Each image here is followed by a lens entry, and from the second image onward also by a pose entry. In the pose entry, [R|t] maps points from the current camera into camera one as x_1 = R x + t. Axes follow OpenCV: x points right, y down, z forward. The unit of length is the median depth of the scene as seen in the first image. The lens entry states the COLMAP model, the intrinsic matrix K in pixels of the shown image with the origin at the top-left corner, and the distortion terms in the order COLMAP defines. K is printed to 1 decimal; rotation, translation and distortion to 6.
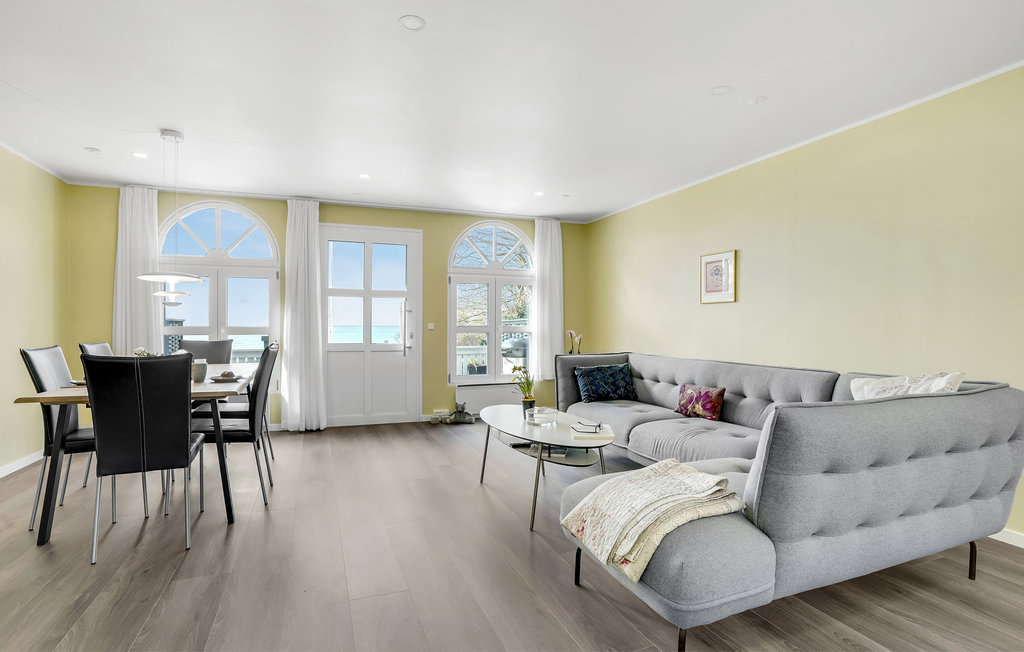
lens RADIAL K [[504.7, 0, 513.1], [0, 504.7, 332.8], [0, 0, 1]] dist [-0.035166, 0.000081]
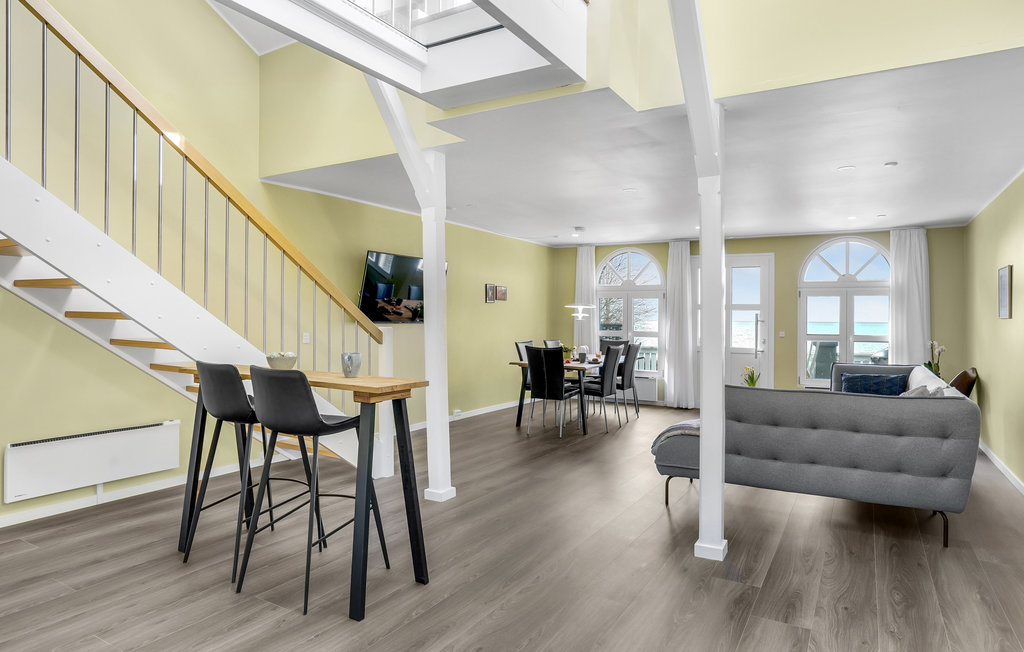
lens RADIAL K [[598.0, 0, 512.0], [0, 598.0, 326.0], [0, 0, 1]] dist [-0.152526, -0.000116]
pose [[0.602037, 0.017358, -0.798280, 0.604866], [-0.024087, 0.999703, 0.003572, -0.024843], [0.798105, 0.017078, 0.602277, -0.348232]]
